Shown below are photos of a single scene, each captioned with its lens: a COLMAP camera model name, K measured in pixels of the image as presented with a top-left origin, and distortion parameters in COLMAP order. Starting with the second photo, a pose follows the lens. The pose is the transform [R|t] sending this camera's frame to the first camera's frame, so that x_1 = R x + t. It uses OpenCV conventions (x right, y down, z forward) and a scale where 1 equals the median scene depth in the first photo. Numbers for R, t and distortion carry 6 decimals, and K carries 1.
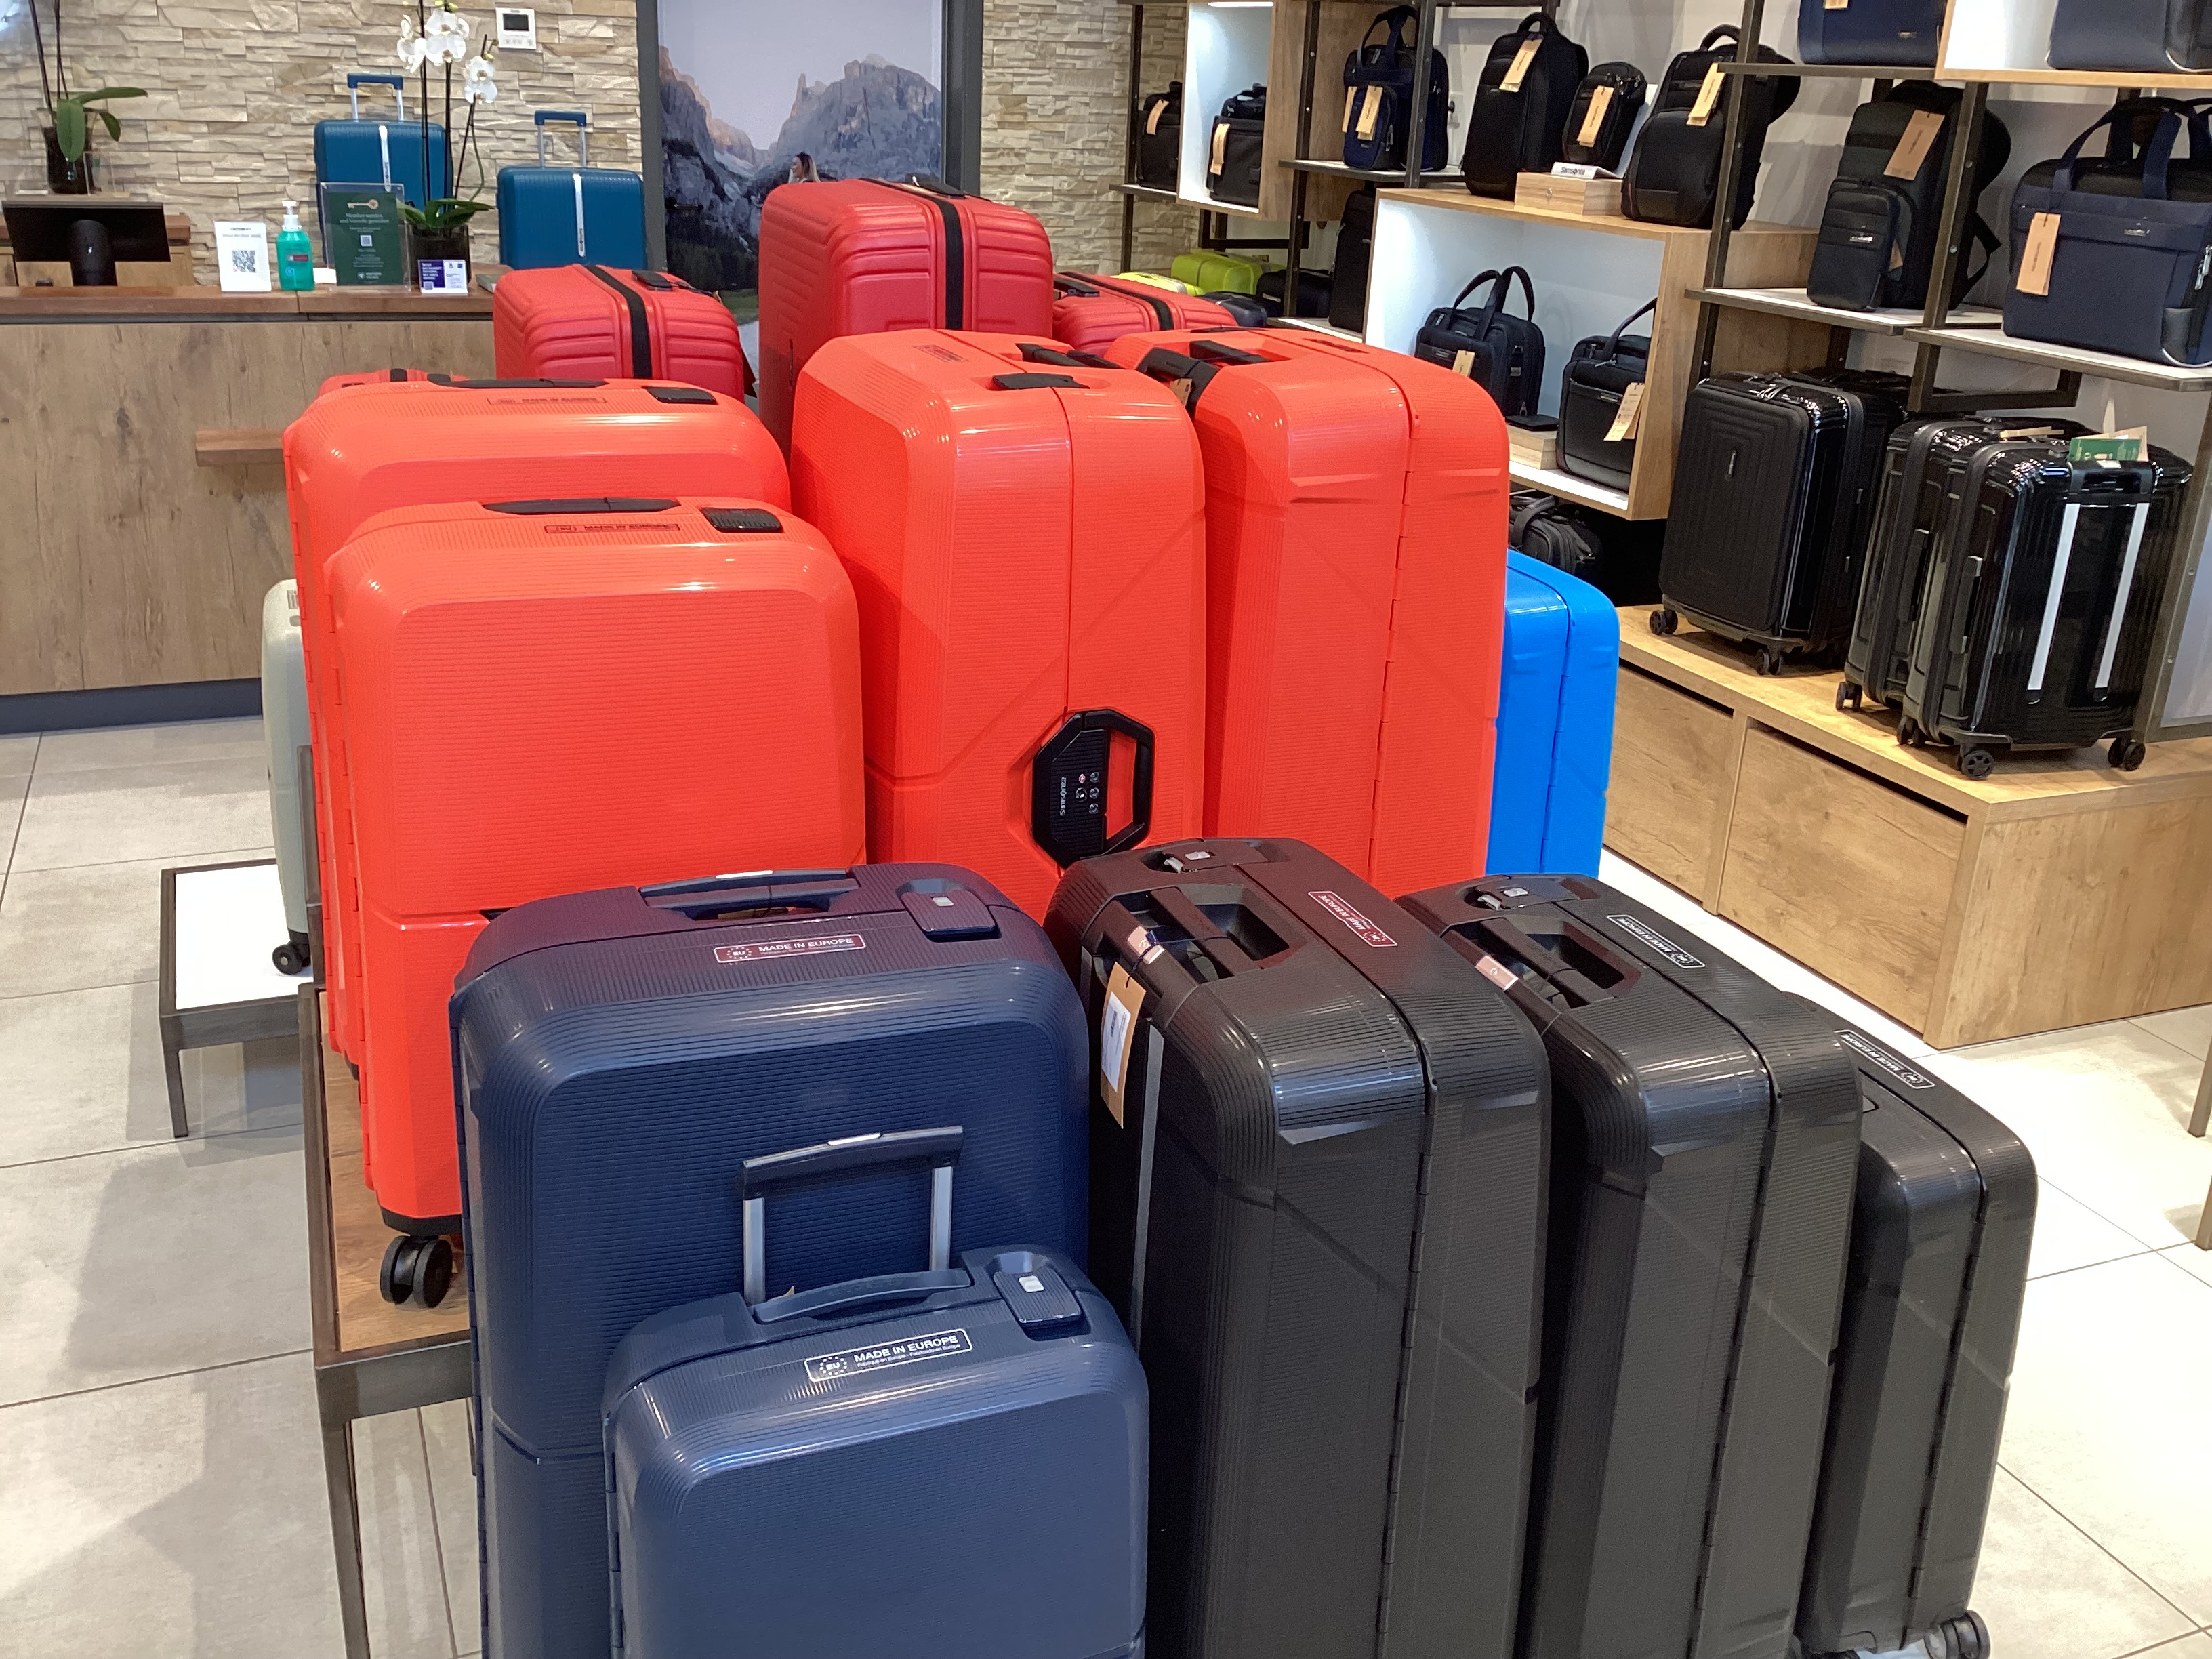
lens RADIAL K [[2035.4, 0, 1071.7], [0, 2035.4, 823.3], [0, 0, 1]] dist [0.114229, -0.193720]
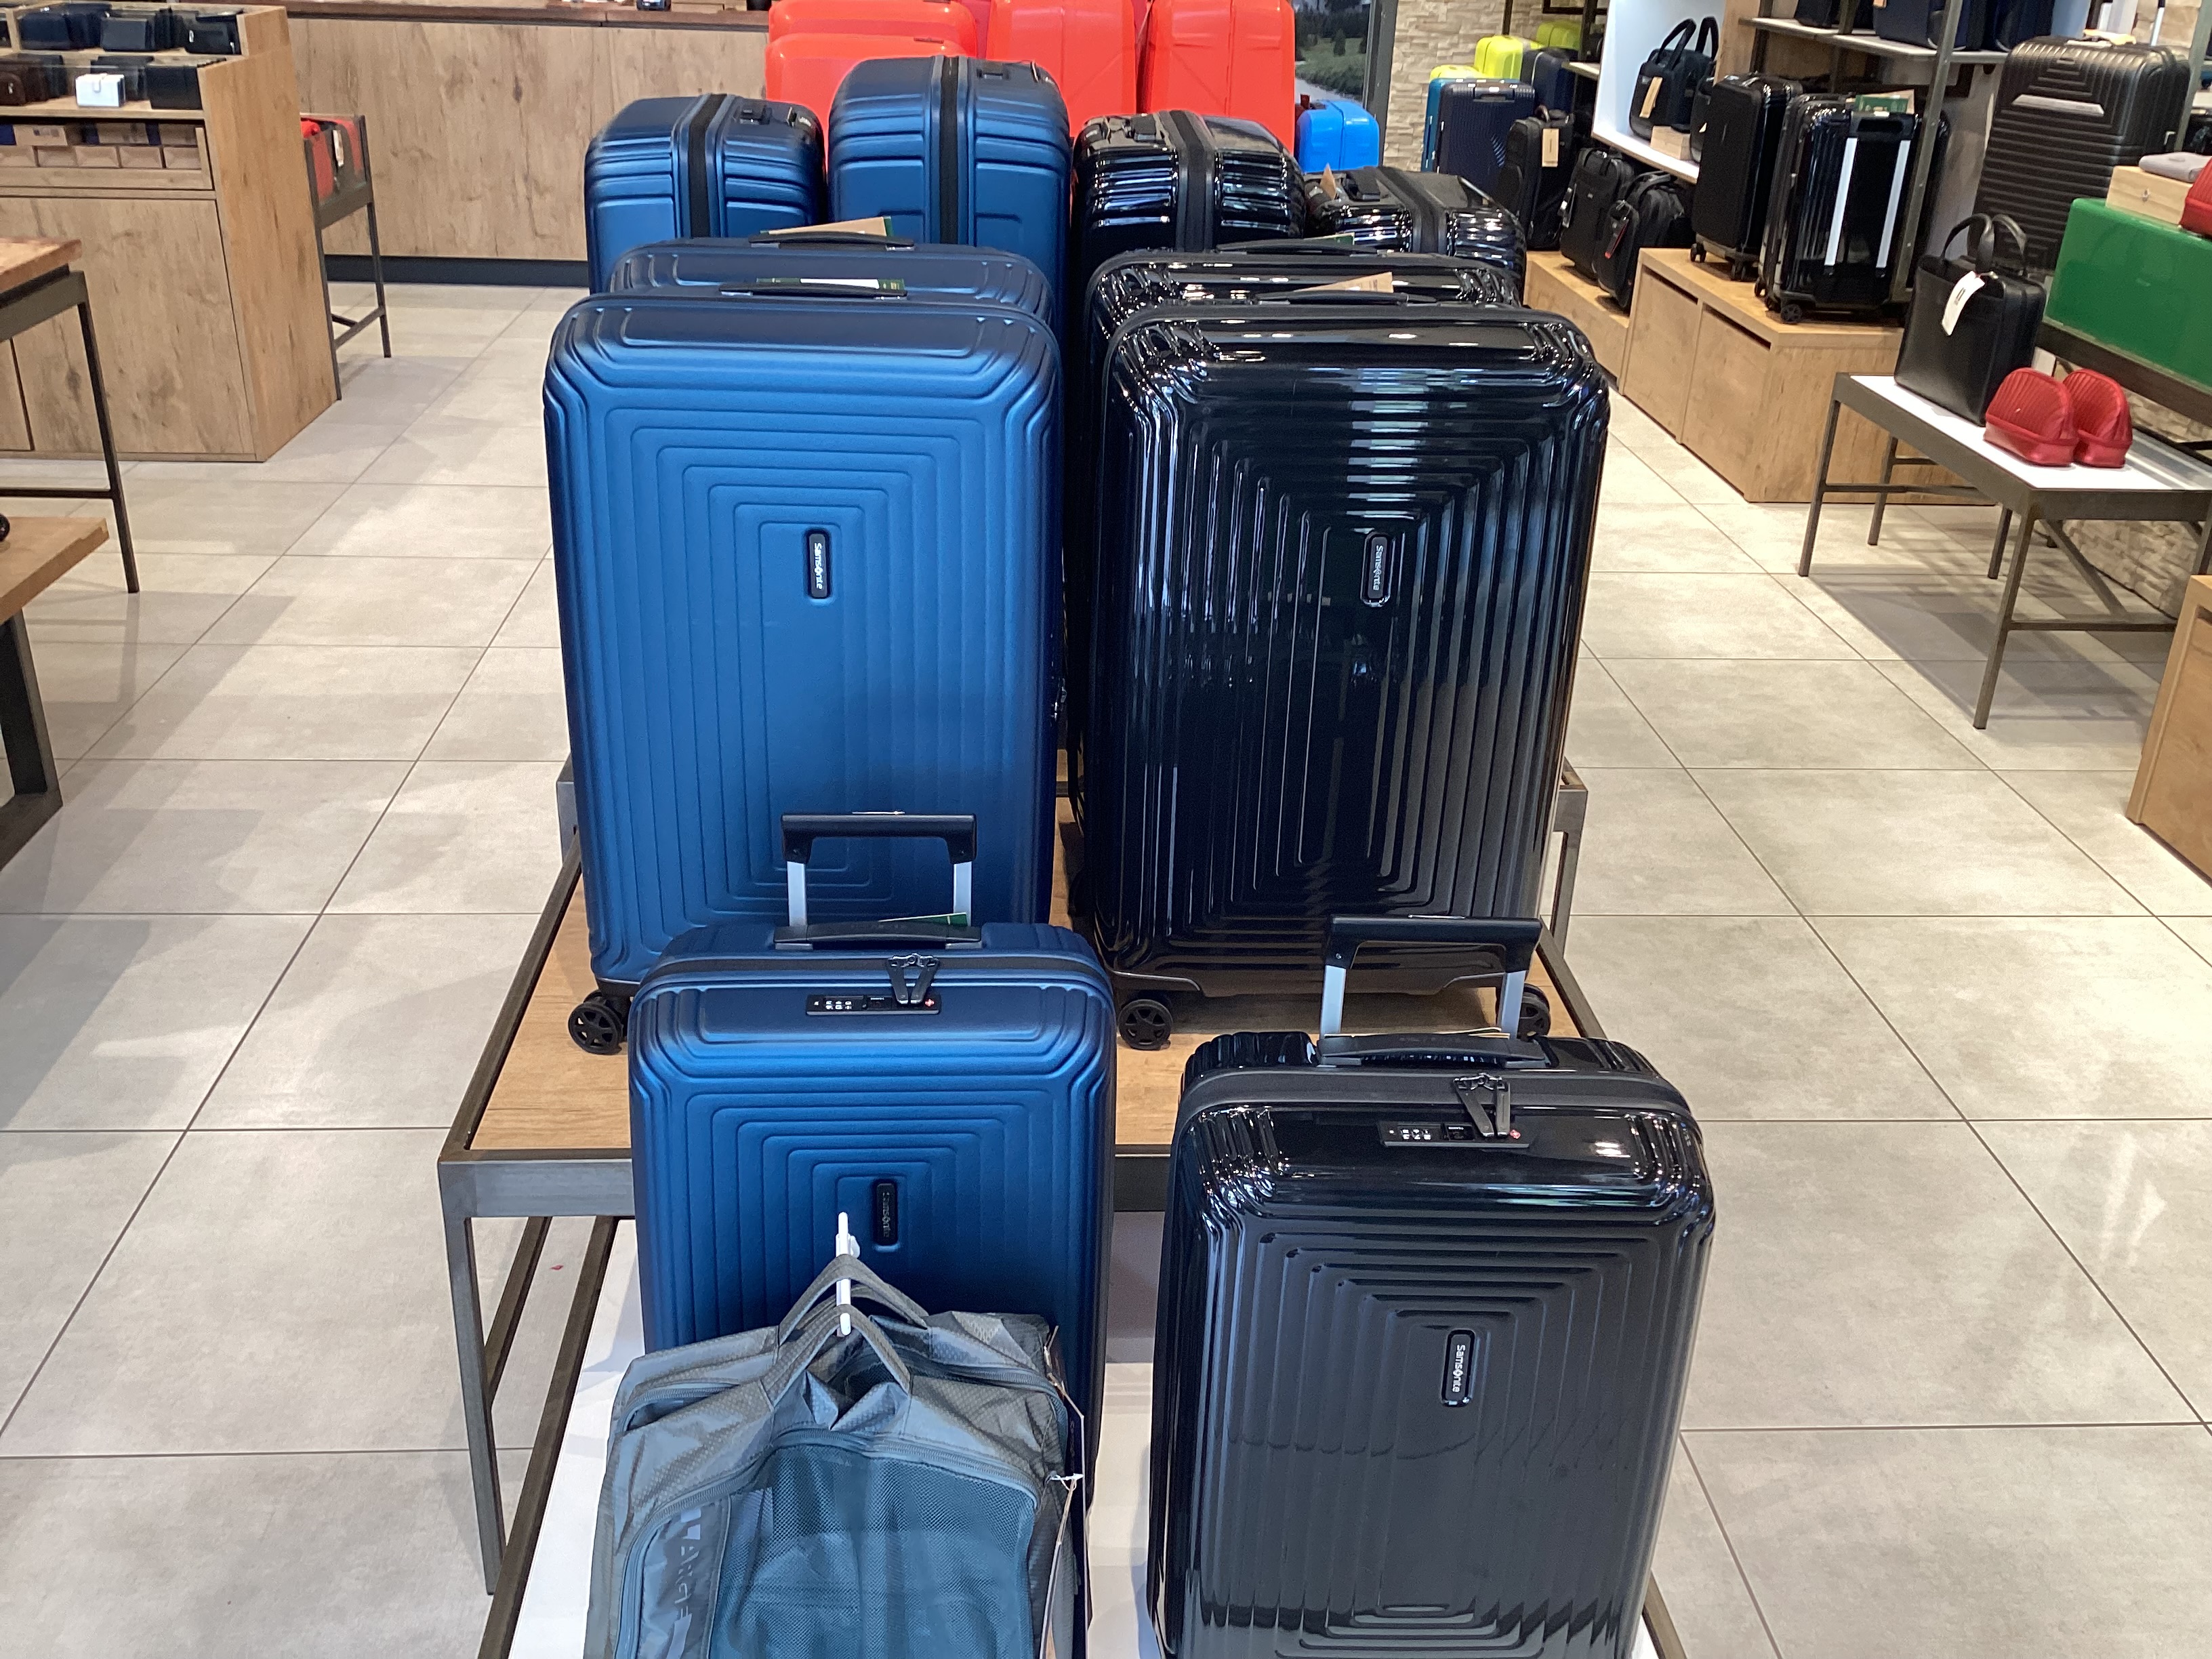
lens RADIAL K [[2035.4, 0, 1071.7], [0, 2035.4, 823.3], [0, 0, 1]] dist [0.114229, -0.193720]
pose [[0.947030, 0.129174, -0.294019, 0.427380], [-0.109322, 0.990530, 0.083055, 0.280758], [0.301964, -0.046513, 0.952184, -0.668016]]
